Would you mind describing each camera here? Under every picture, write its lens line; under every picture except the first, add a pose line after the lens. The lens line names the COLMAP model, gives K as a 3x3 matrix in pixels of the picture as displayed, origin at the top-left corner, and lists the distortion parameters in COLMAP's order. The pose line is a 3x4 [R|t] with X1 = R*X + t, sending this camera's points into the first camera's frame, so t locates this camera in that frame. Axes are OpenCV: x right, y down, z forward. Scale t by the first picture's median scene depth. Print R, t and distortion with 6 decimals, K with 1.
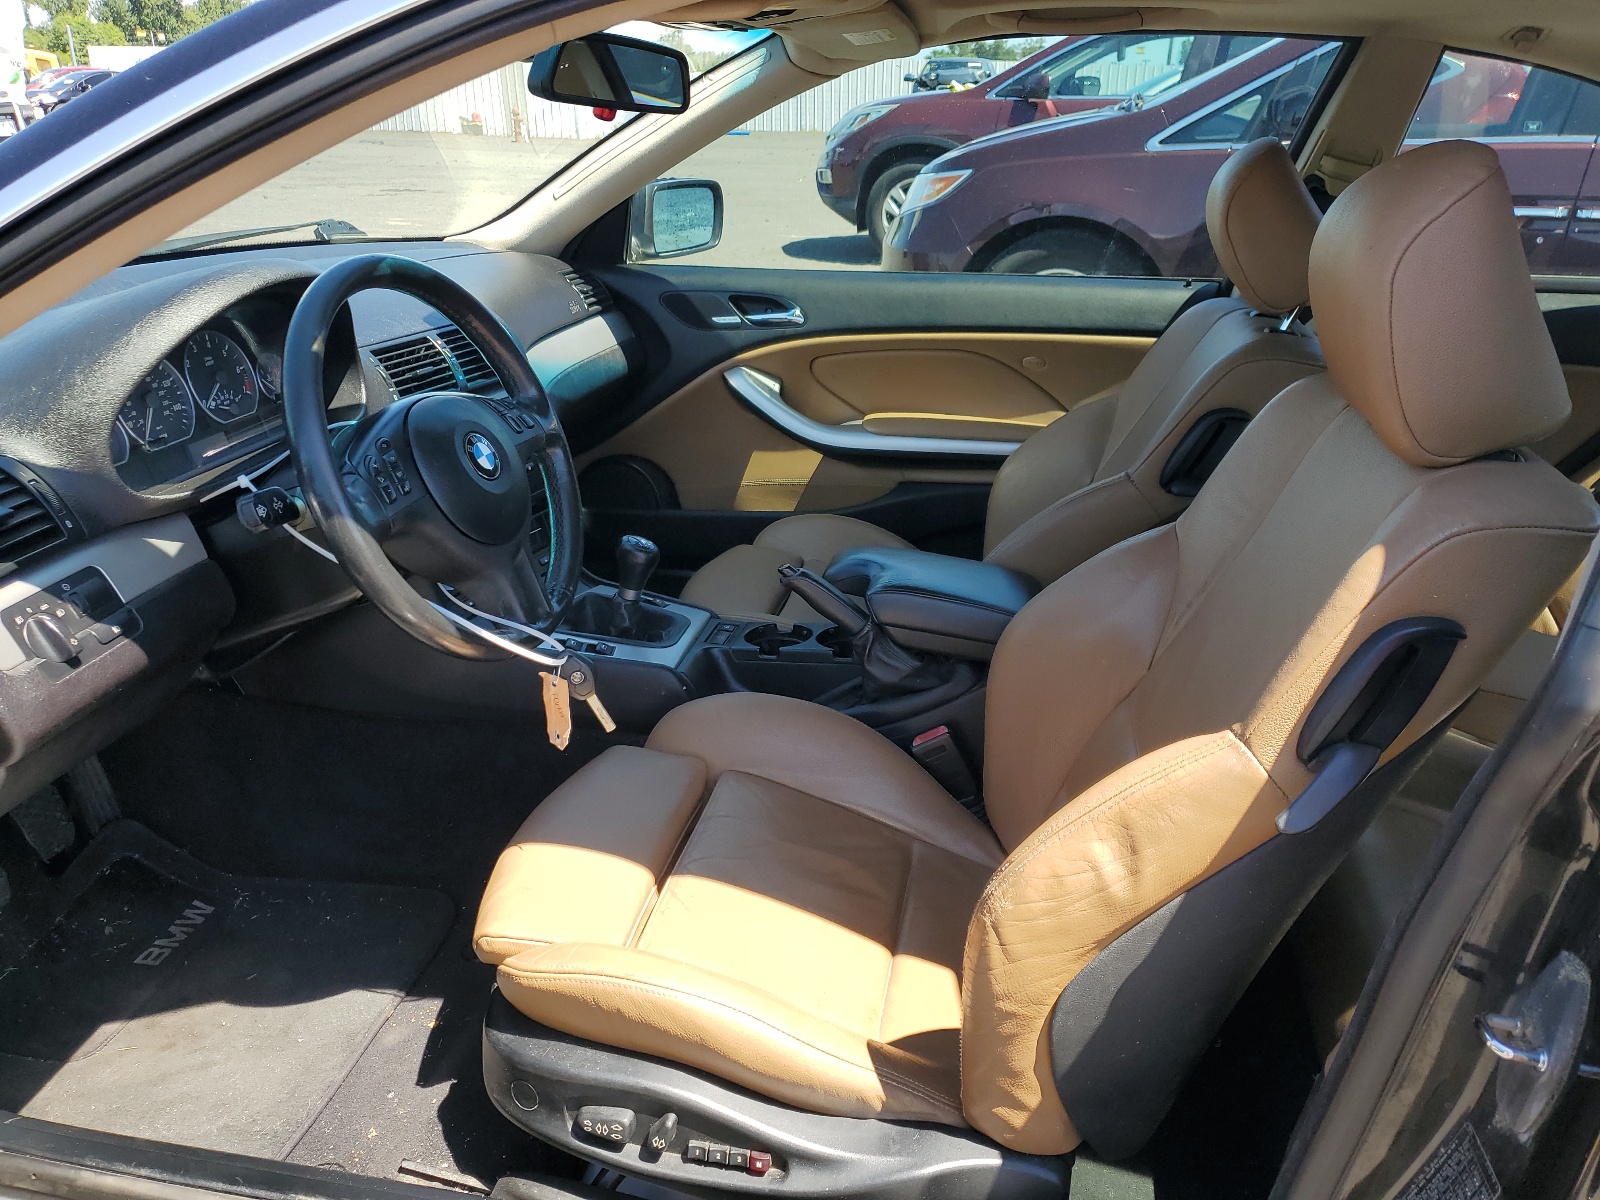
lens RADIAL K [[1262.7, 0, 811.2], [0, 1262.7, 604.2], [0, 0, 1]] dist [0.036245, 0.000679]
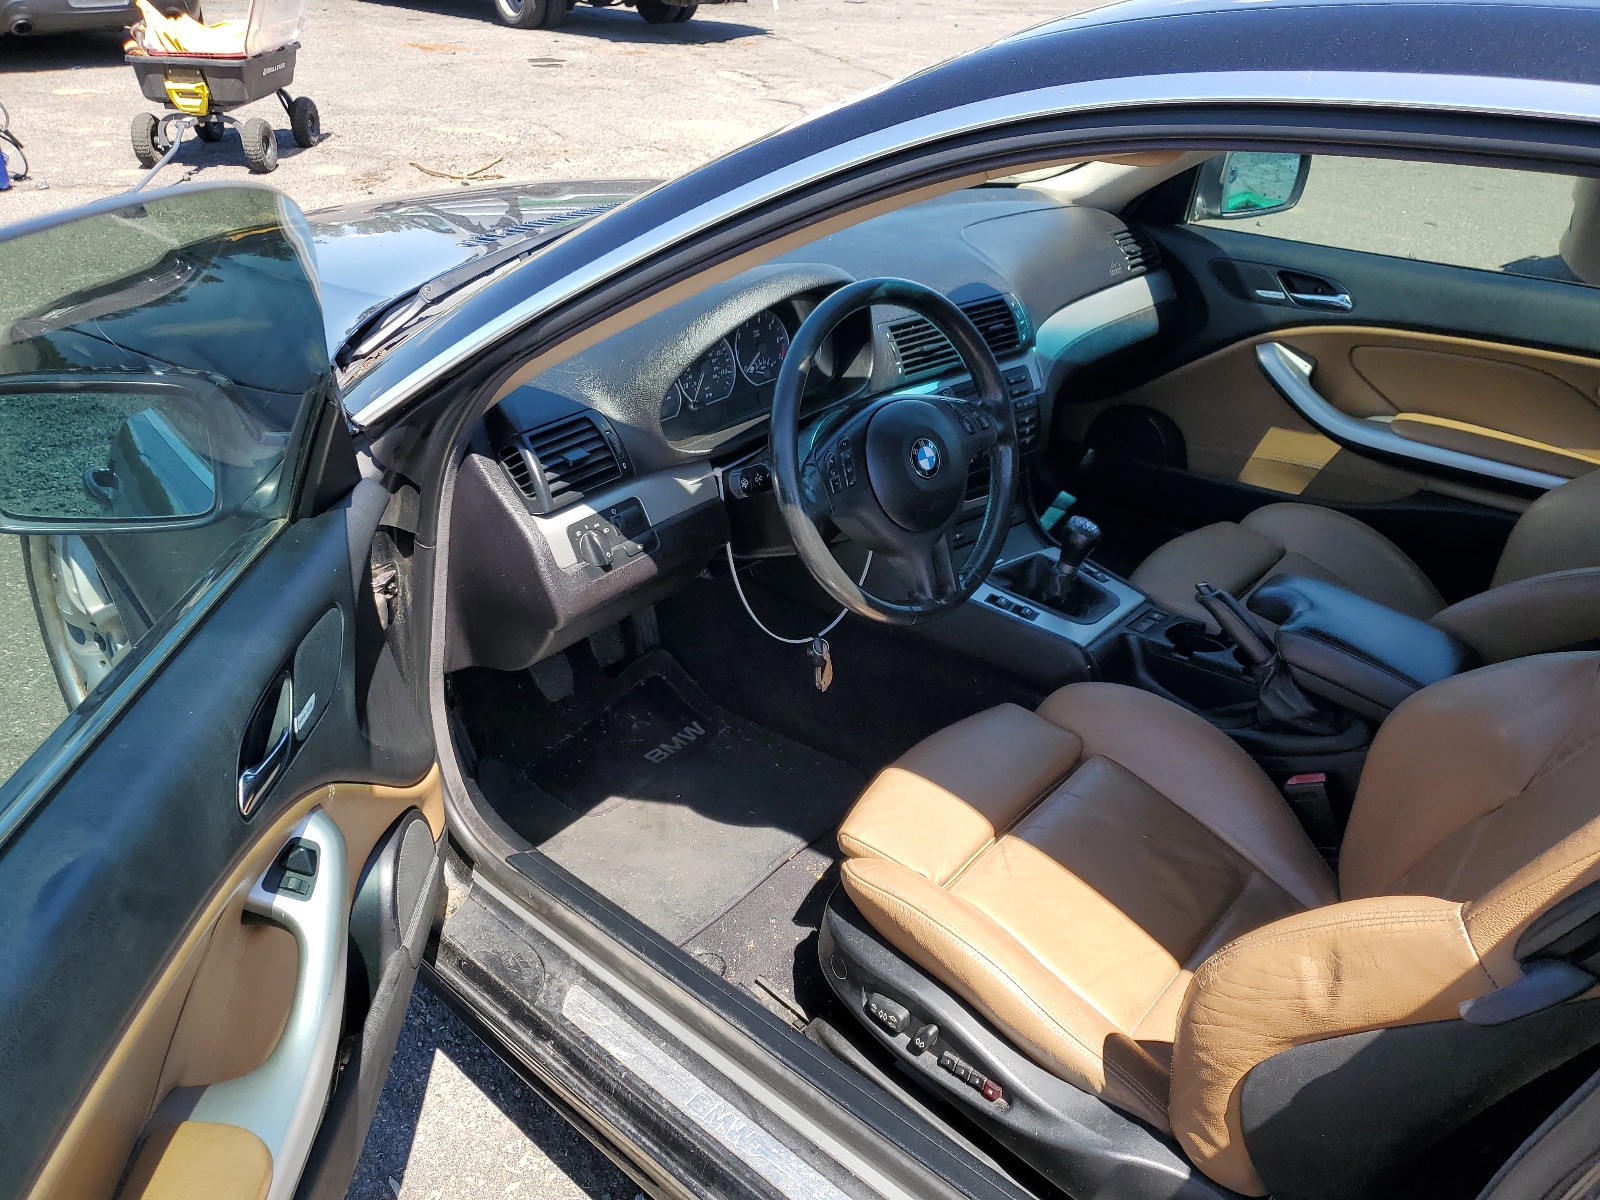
lens RADIAL K [[1262.7, 0, 811.2], [0, 1262.7, 604.2], [0, 0, 1]] dist [0.036245, 0.000679]
pose [[0.874799, 0.242628, -0.419356, 0.157344], [-0.191299, 0.968217, 0.161125, -0.135222], [0.445121, -0.060730, 0.893409, -0.107317]]
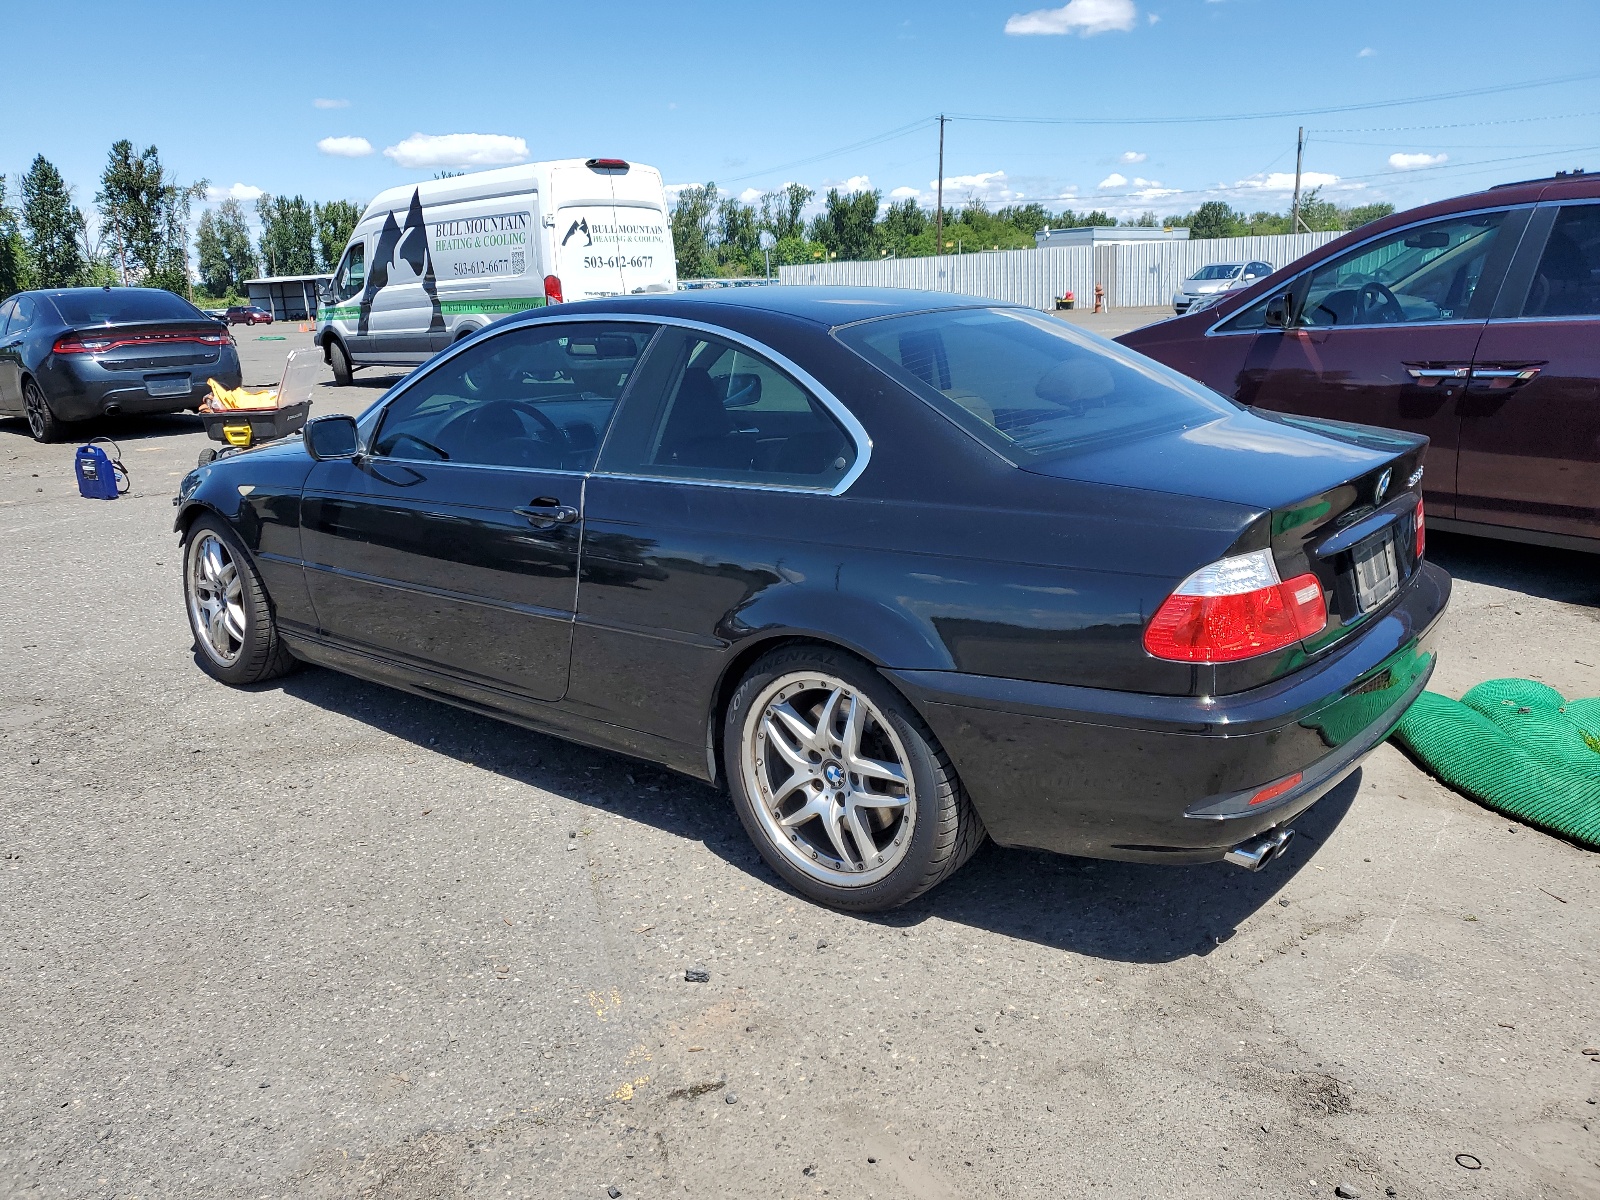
lens RADIAL K [[1262.7, 0, 811.2], [0, 1262.7, 604.2], [0, 0, 1]] dist [0.036245, 0.000679]
pose [[0.887154, 0.066601, -0.456642, 2.266383], [-0.127680, 0.986327, -0.104199, 0.653877], [0.443459, 0.150744, 0.883527, -1.845171]]
